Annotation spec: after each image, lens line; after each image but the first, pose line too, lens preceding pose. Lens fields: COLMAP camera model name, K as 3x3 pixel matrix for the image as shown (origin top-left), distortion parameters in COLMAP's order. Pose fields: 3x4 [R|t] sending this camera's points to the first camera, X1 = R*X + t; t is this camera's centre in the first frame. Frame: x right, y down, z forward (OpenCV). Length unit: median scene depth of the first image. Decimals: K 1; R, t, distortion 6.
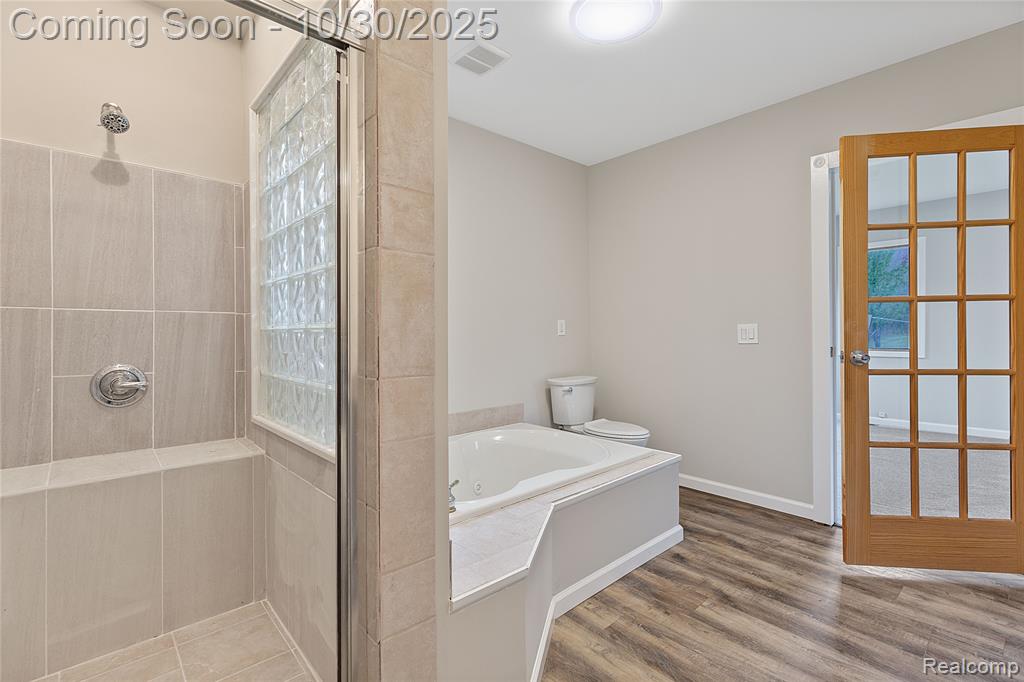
lens RADIAL K [[468.8, 0, 524.3], [0, 468.8, 336.1], [0, 0, 1]] dist [0.010264, -0.000065]
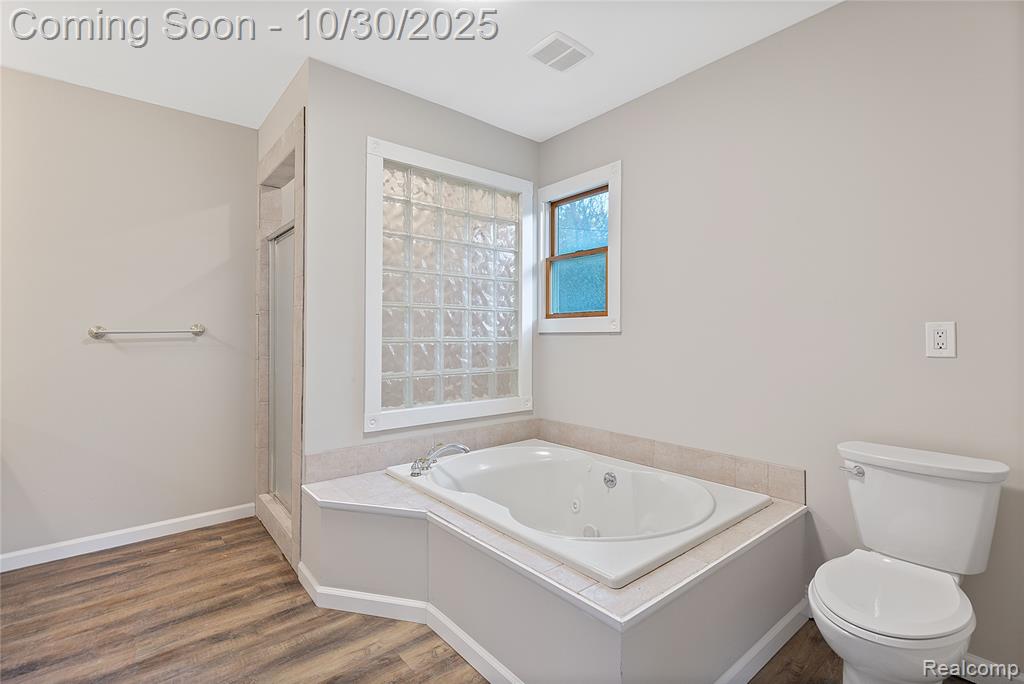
lens RADIAL K [[468.8, 0, 524.3], [0, 468.8, 337.1], [0, 0, 1]] dist [0.010264, -0.000065]
pose [[-0.051480, 0.004679, -0.998663, 1.019177], [-0.006889, 0.999964, 0.005040, -0.036059], [0.998650, 0.007139, -0.051446, 1.182279]]
